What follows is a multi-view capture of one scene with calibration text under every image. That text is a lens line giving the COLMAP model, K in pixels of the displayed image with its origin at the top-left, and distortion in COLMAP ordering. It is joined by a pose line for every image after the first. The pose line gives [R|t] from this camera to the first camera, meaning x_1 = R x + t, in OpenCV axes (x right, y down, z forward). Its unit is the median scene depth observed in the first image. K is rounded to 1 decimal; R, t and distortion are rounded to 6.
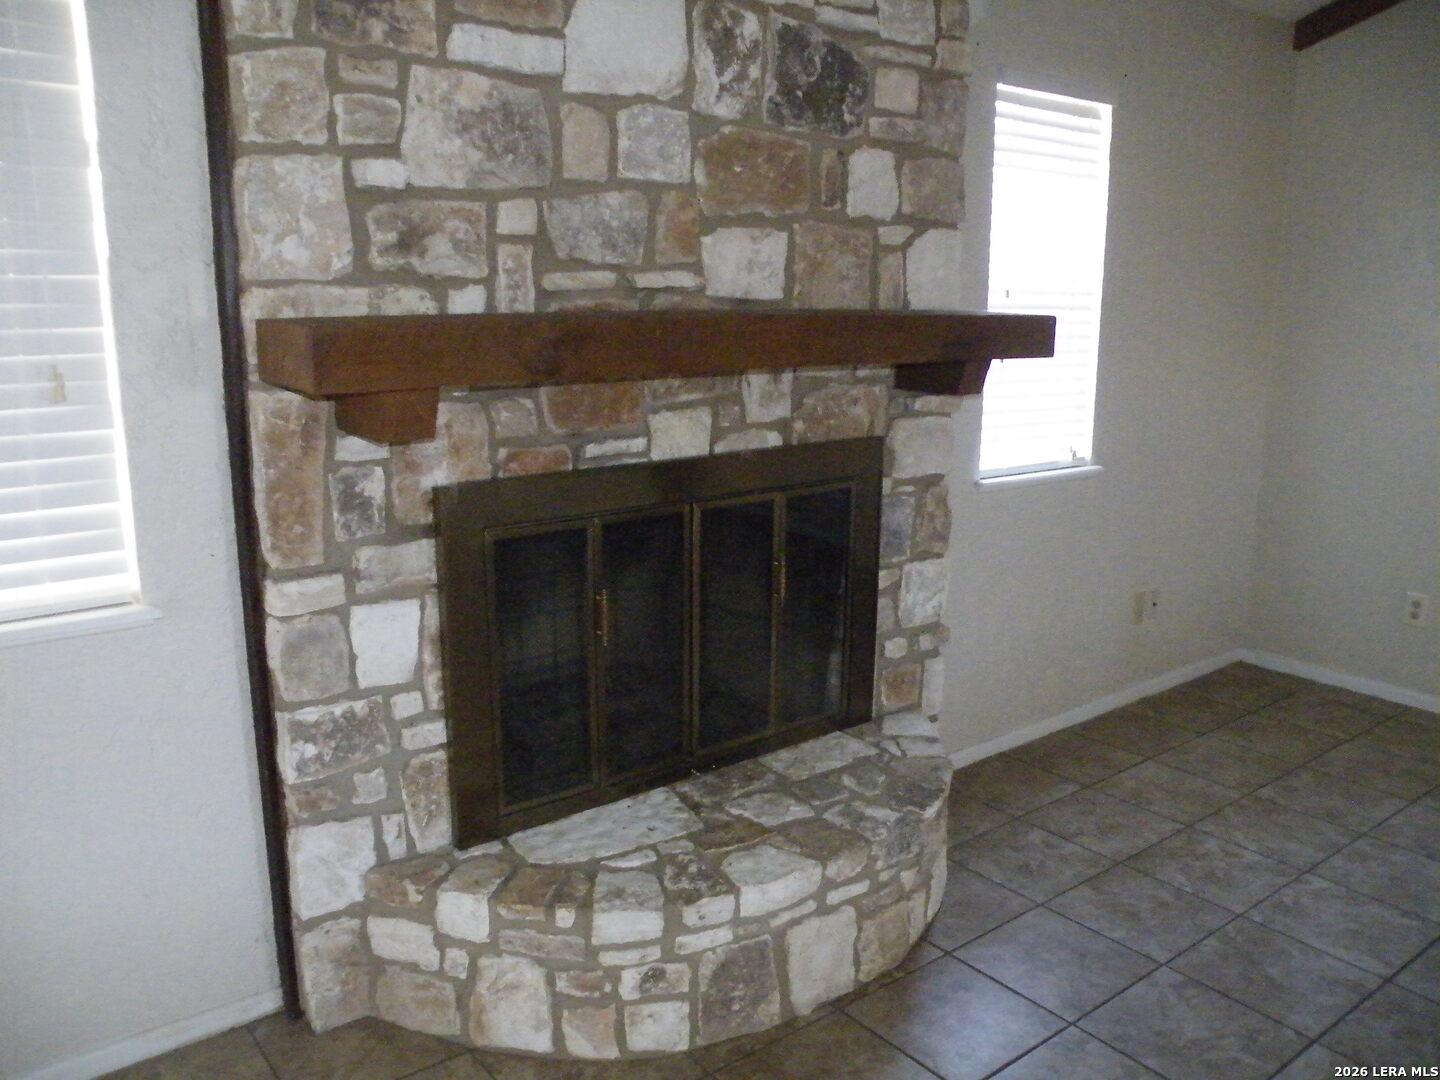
lens RADIAL K [[1174.7, 0, 707.2], [0, 1174.7, 545.6], [0, 0, 1]] dist [-0.164287, 0.168513]
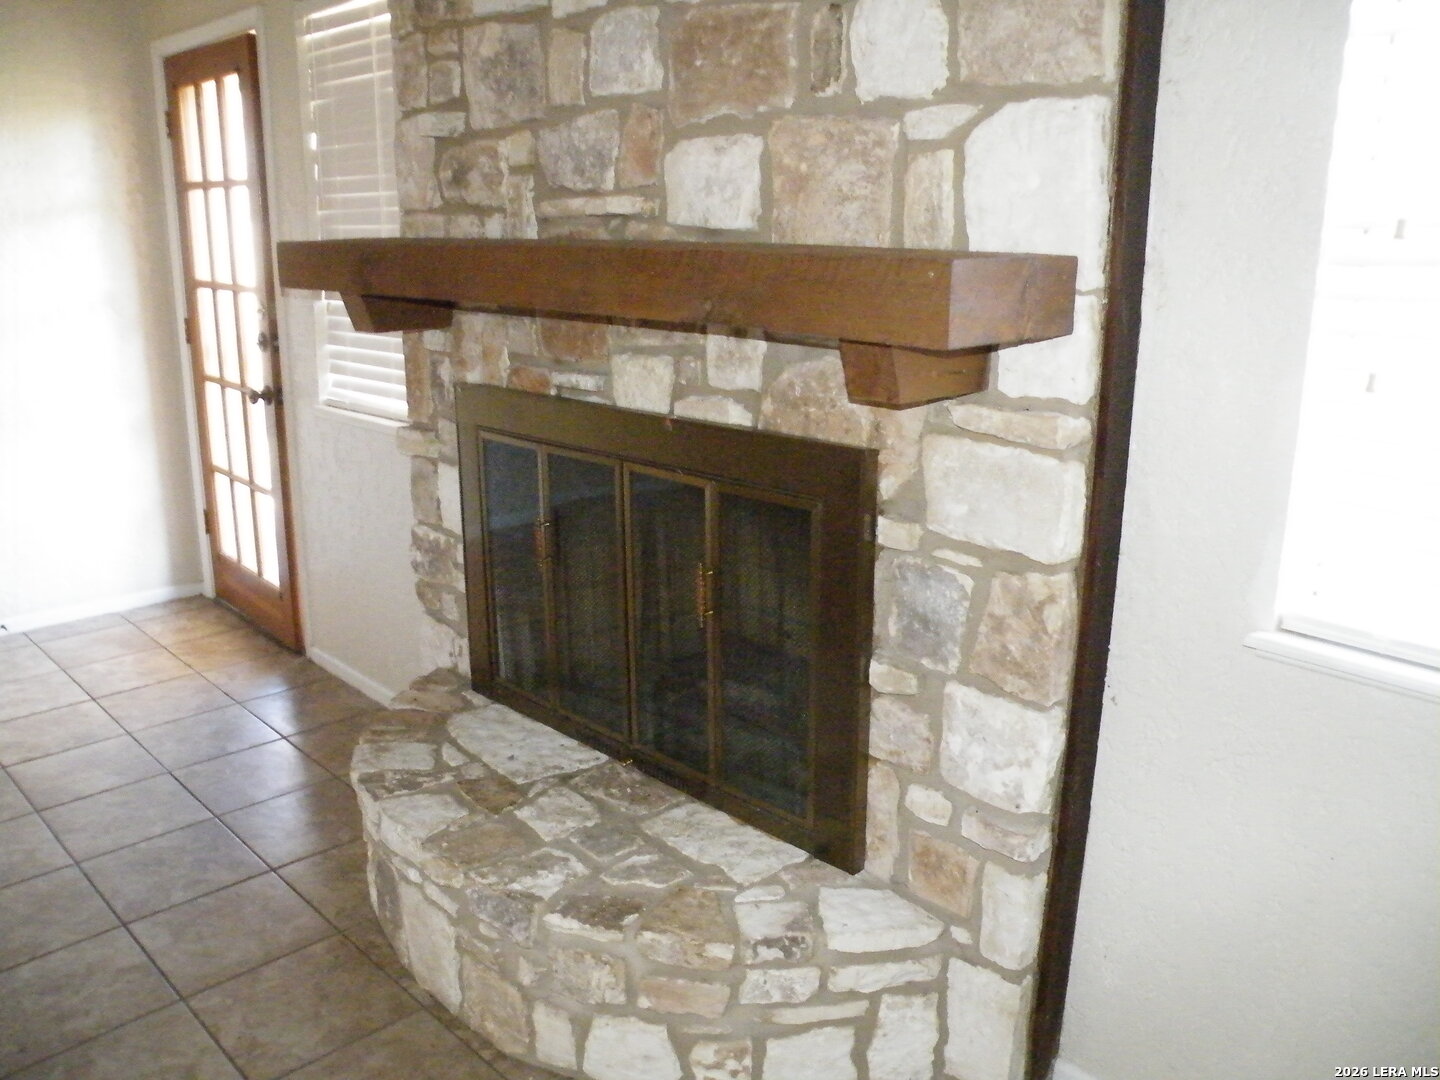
lens RADIAL K [[1174.7, 0, 707.2], [0, 1174.7, 545.6], [0, 0, 1]] dist [-0.164287, 0.168513]
pose [[0.111109, 0.259757, -0.959261, 0.875768], [-0.222826, 0.947174, 0.230675, -0.197472], [0.968506, 0.188118, 0.163120, 0.951540]]
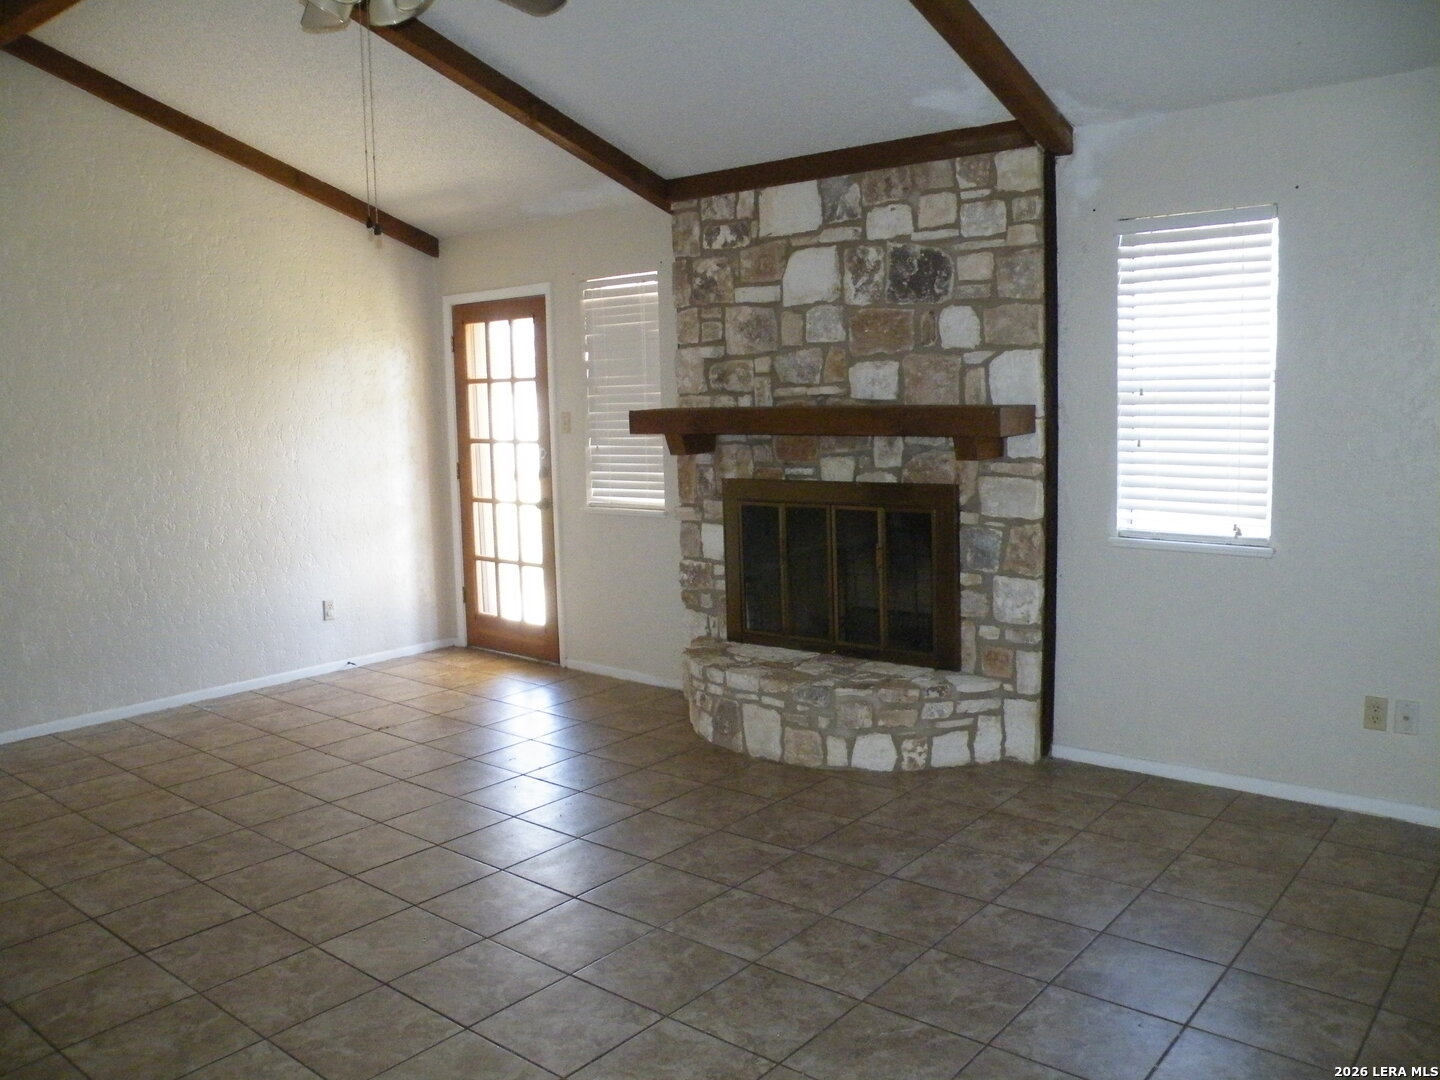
lens RADIAL K [[1174.7, 0, 707.2], [0, 1174.7, 545.6], [0, 0, 1]] dist [-0.164287, 0.168513]
pose [[0.210284, 0.114332, -0.970932, 1.871175], [-0.187251, 0.979461, 0.074782, -0.078184], [0.959540, 0.166082, 0.227374, 0.384701]]
